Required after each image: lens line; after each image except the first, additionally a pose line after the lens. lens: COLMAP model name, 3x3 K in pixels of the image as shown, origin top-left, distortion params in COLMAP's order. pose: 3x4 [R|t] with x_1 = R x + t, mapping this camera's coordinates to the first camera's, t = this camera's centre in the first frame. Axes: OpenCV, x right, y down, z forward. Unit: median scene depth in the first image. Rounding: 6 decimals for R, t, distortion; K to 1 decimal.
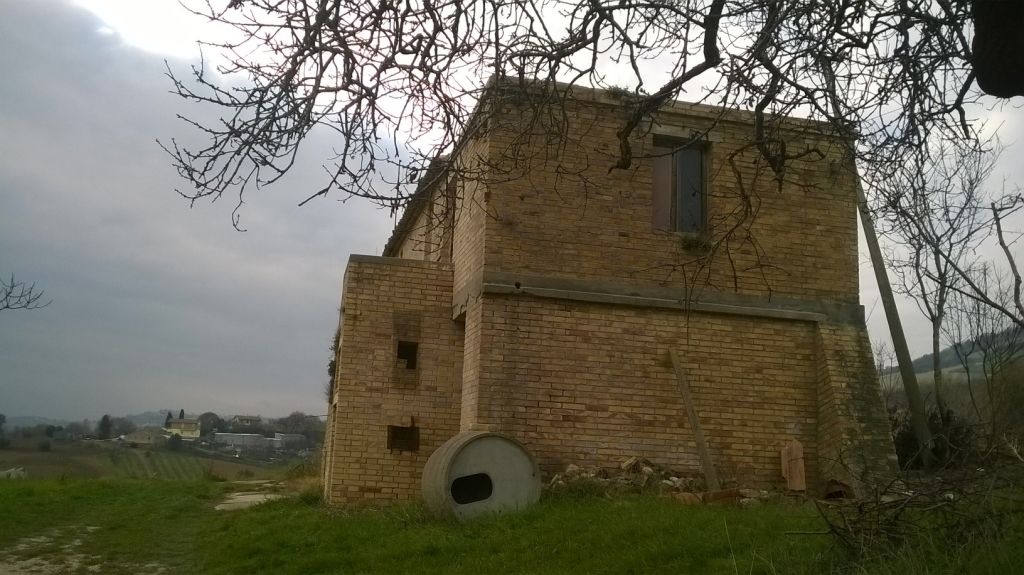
lens RADIAL K [[874.2, 0, 508.7], [0, 874.2, 297.2], [0, 0, 1]] dist [-0.014248, -0.046736]
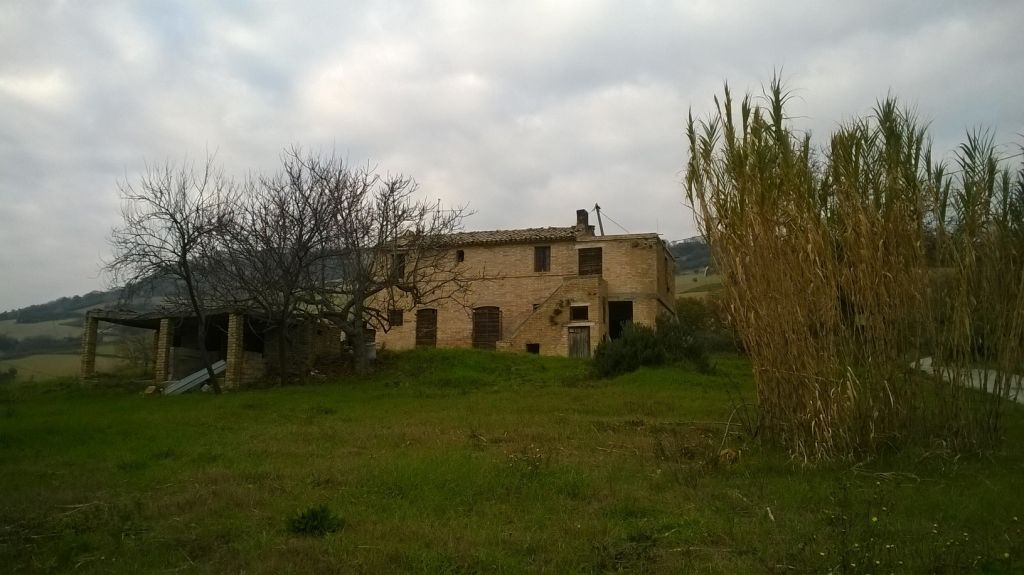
lens RADIAL K [[874.2, 0, 516.7], [0, 874.2, 290.5], [0, 0, 1]] dist [-0.014248, -0.046736]
pose [[0.539999, 0.111516, 0.834246, -3.175960], [-0.148487, 0.988259, -0.035989, 0.168222], [-0.828464, -0.104440, 0.550217, -0.436901]]
